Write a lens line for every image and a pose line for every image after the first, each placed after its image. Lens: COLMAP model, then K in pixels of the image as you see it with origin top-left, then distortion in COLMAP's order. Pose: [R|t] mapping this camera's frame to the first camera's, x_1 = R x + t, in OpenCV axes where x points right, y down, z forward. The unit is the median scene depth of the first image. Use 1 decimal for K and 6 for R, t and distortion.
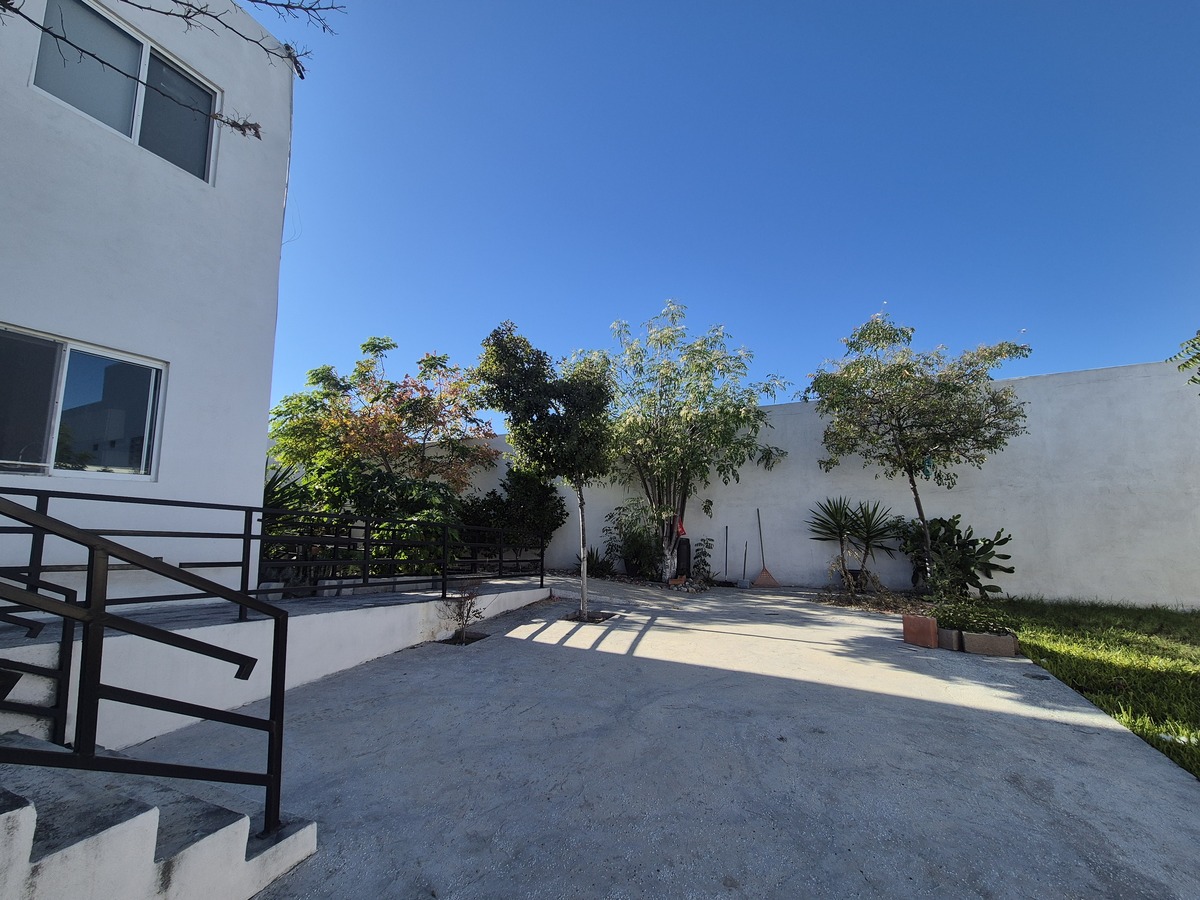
lens RADIAL K [[490.6, 0, 599.4], [0, 490.6, 452.3], [0, 0, 1]] dist [-0.000759, 0.000562]
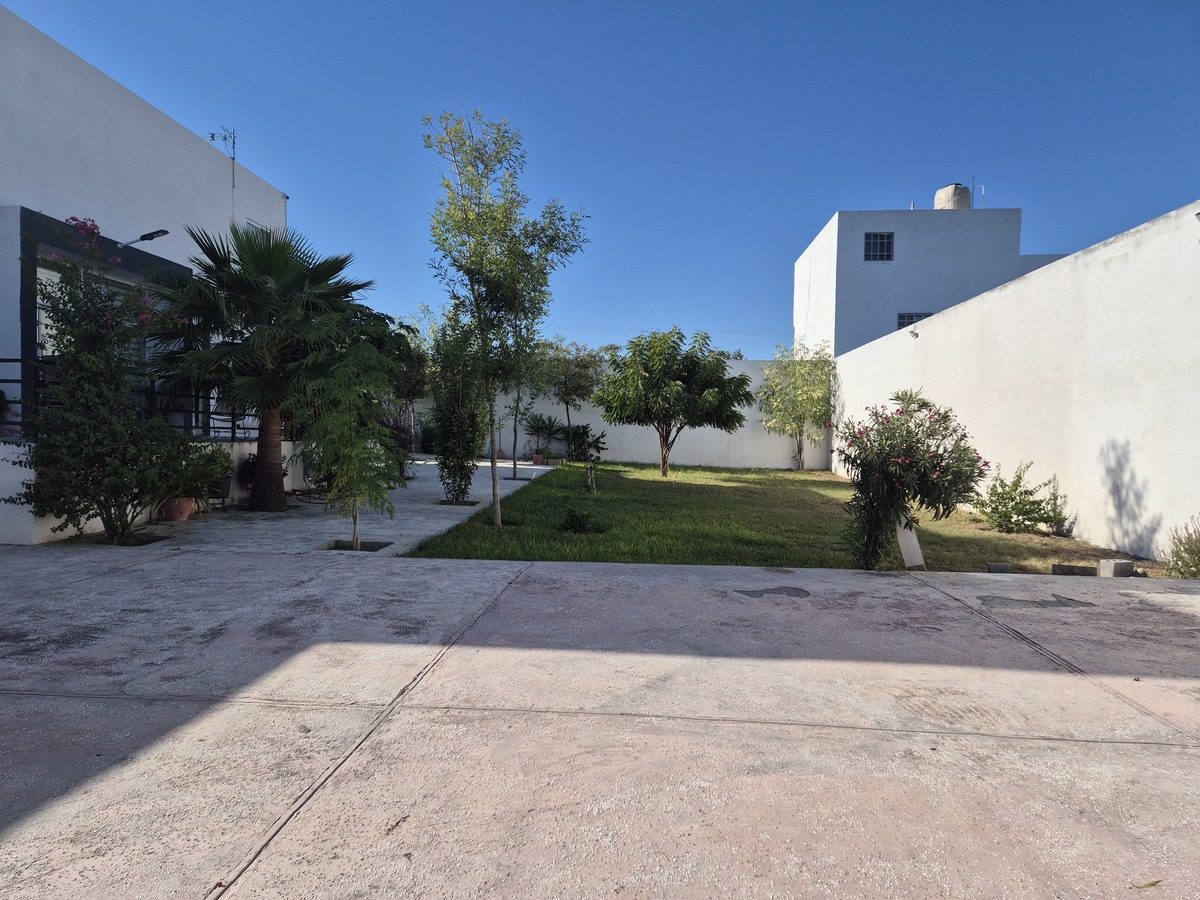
lens RADIAL K [[798.7, 0, 599.3], [0, 798.7, 447.0], [0, 0, 1]] dist [0.053471, -0.024293]
pose [[0.935593, 0.020921, 0.352461, -0.463408], [-0.080848, 0.984415, 0.156177, -0.327528], [-0.343701, -0.174614, 0.922702, -2.291114]]
